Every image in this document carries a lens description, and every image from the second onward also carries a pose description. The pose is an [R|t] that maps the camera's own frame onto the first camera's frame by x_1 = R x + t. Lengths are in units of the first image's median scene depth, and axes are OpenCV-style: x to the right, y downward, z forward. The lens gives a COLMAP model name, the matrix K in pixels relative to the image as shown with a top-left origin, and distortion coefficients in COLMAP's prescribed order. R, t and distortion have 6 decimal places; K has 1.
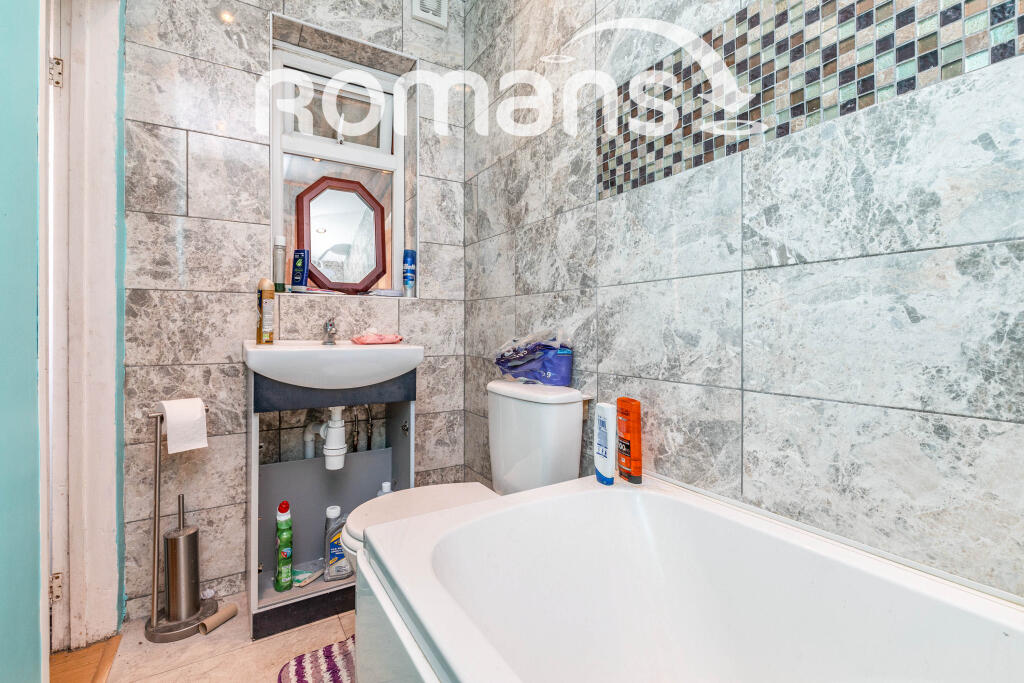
lens RADIAL K [[464.6, 0, 510.7], [0, 464.6, 331.8], [0, 0, 1]] dist [-0.003801, -0.000864]
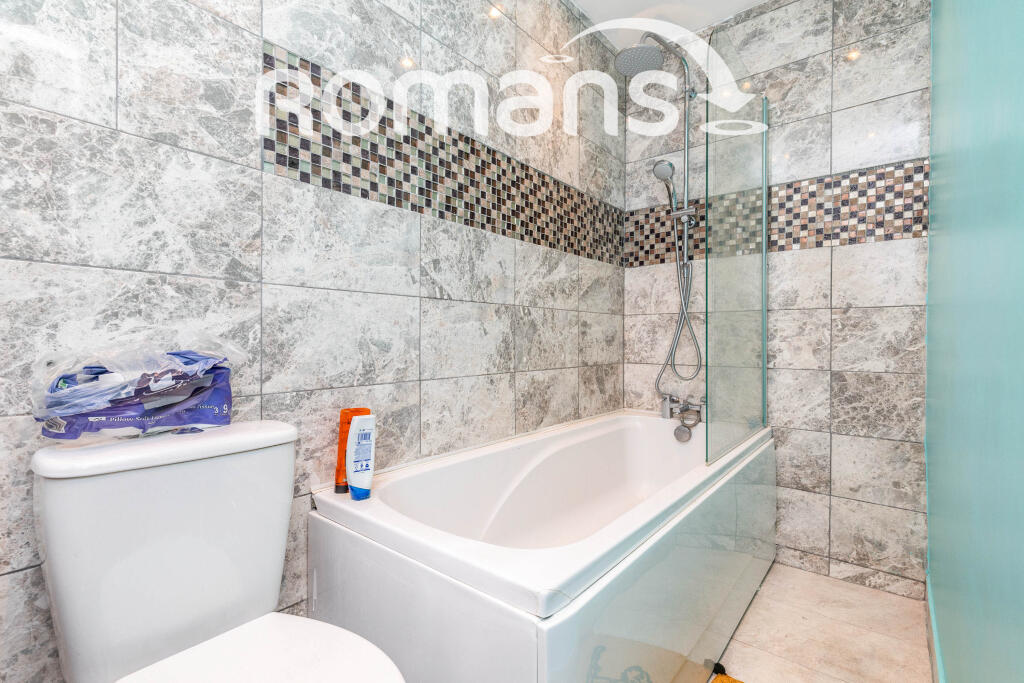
lens RADIAL K [[464.6, 0, 509.7], [0, 464.6, 342.0], [0, 0, 1]] dist [-0.003801, -0.000864]
pose [[-0.338007, -0.008559, 0.941105, -0.834307], [0.002666, 0.999946, 0.010052, -0.006431], [-0.941140, 0.005907, -0.337966, 1.085807]]
